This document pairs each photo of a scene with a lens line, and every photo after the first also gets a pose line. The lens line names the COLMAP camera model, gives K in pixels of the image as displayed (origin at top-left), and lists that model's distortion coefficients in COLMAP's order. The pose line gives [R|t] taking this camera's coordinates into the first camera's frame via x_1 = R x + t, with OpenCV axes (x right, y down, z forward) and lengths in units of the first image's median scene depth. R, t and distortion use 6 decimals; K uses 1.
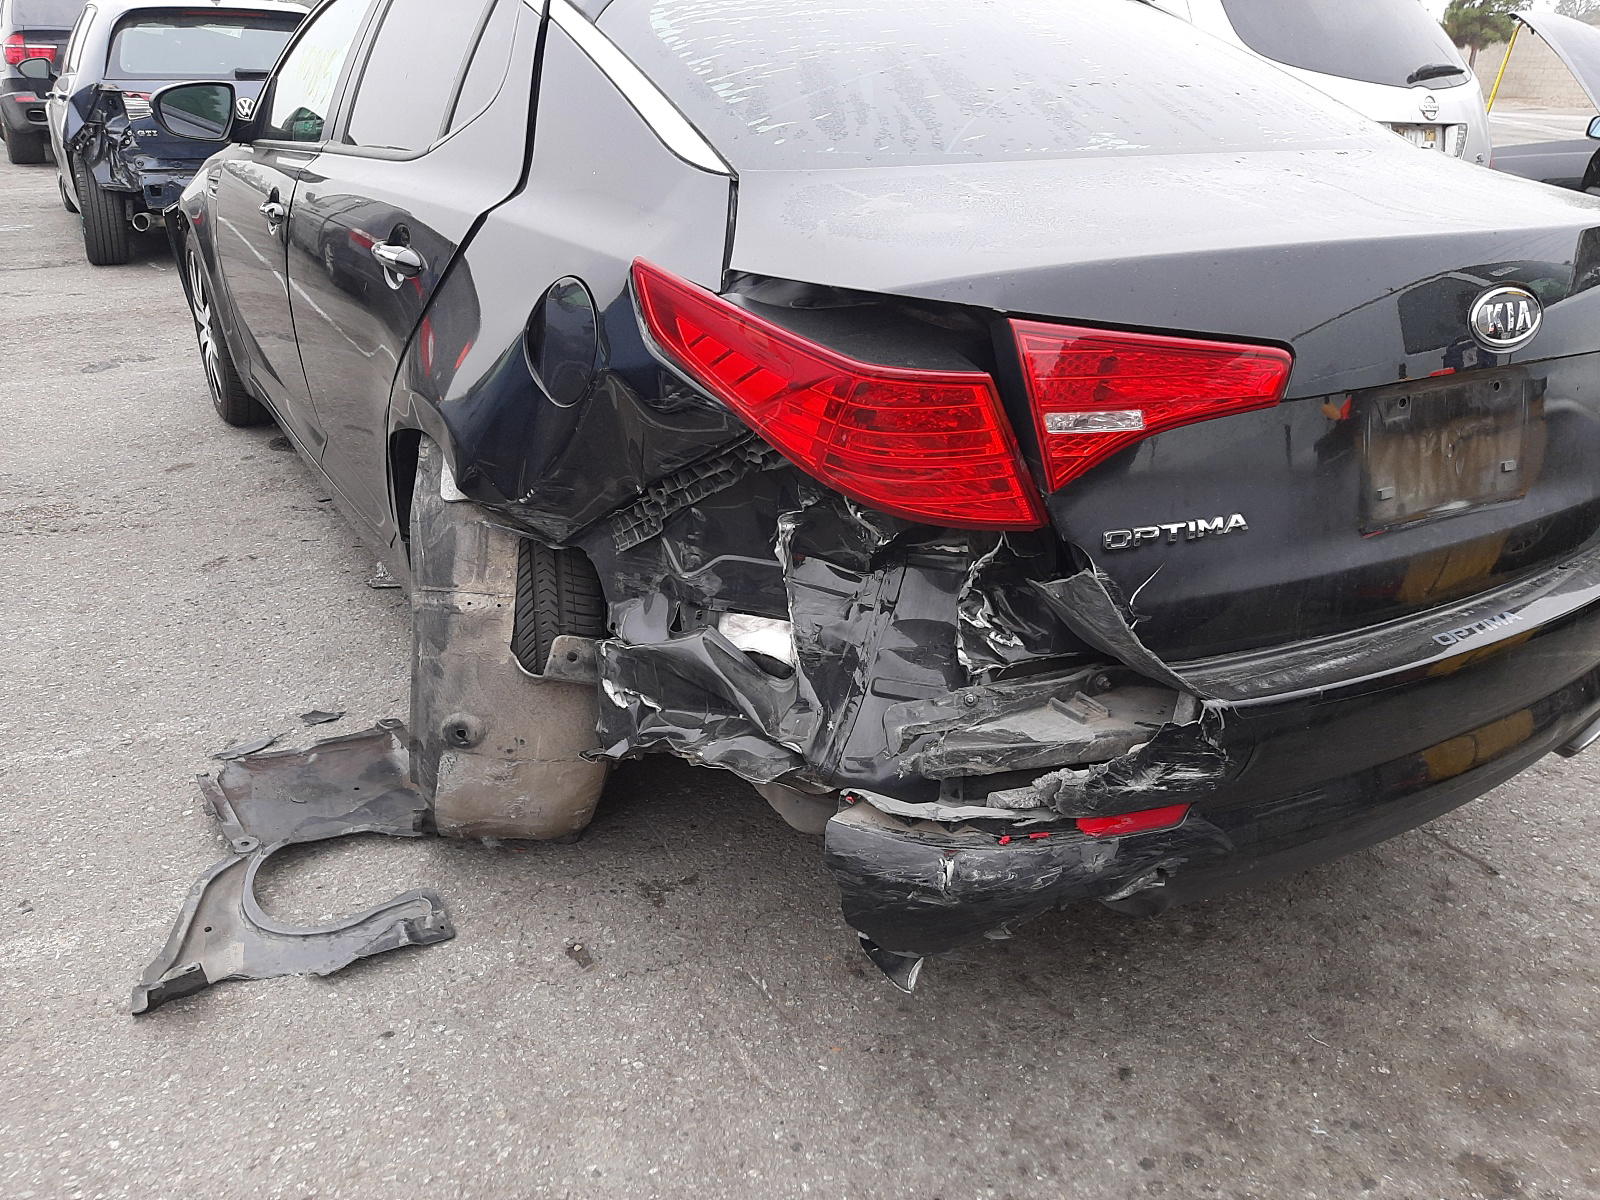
lens RADIAL K [[1232.2, 0, 797.9], [0, 1232.2, 576.5], [0, 0, 1]] dist [0.090887, -0.159886]
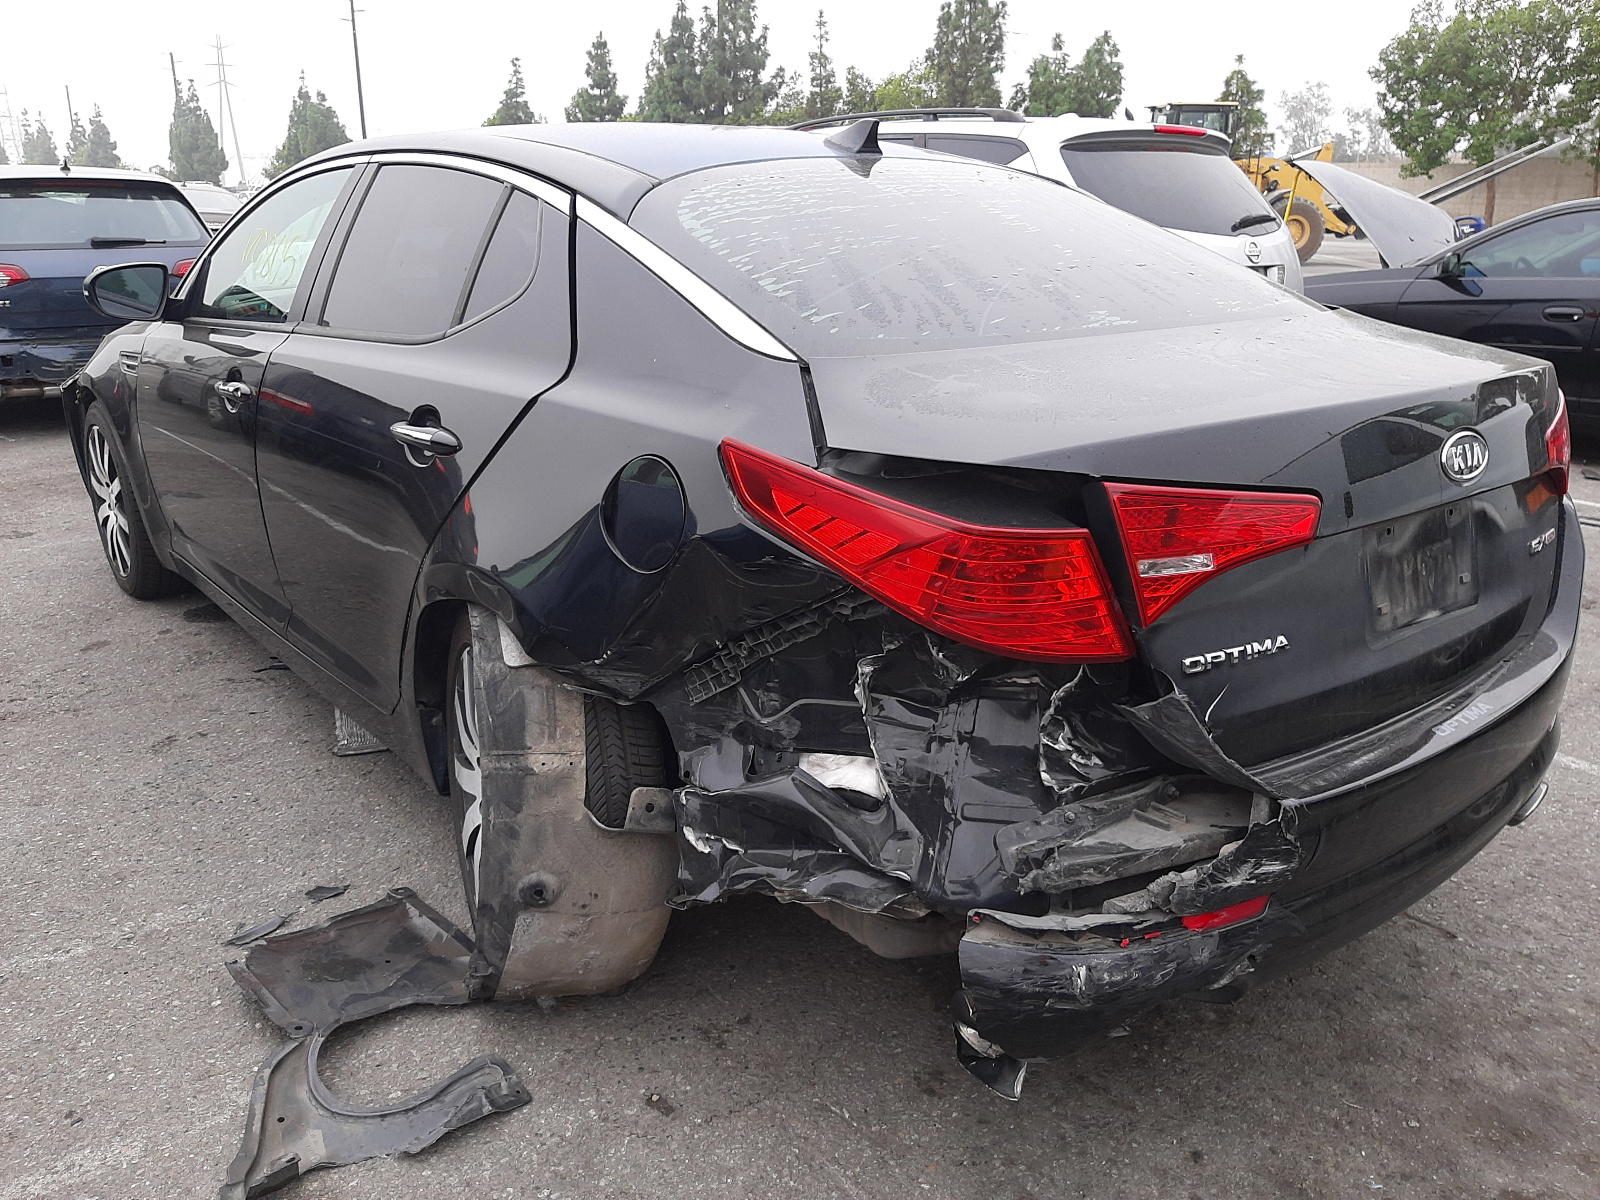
lens RADIAL K [[1232.2, 0, 797.9], [0, 1232.2, 576.5], [0, 0, 1]] dist [0.090887, -0.159886]
pose [[0.989081, -0.057951, 0.135503, -0.193581], [0.071425, 0.992739, -0.096791, -0.019394], [-0.128910, 0.105413, 0.986038, -0.071748]]
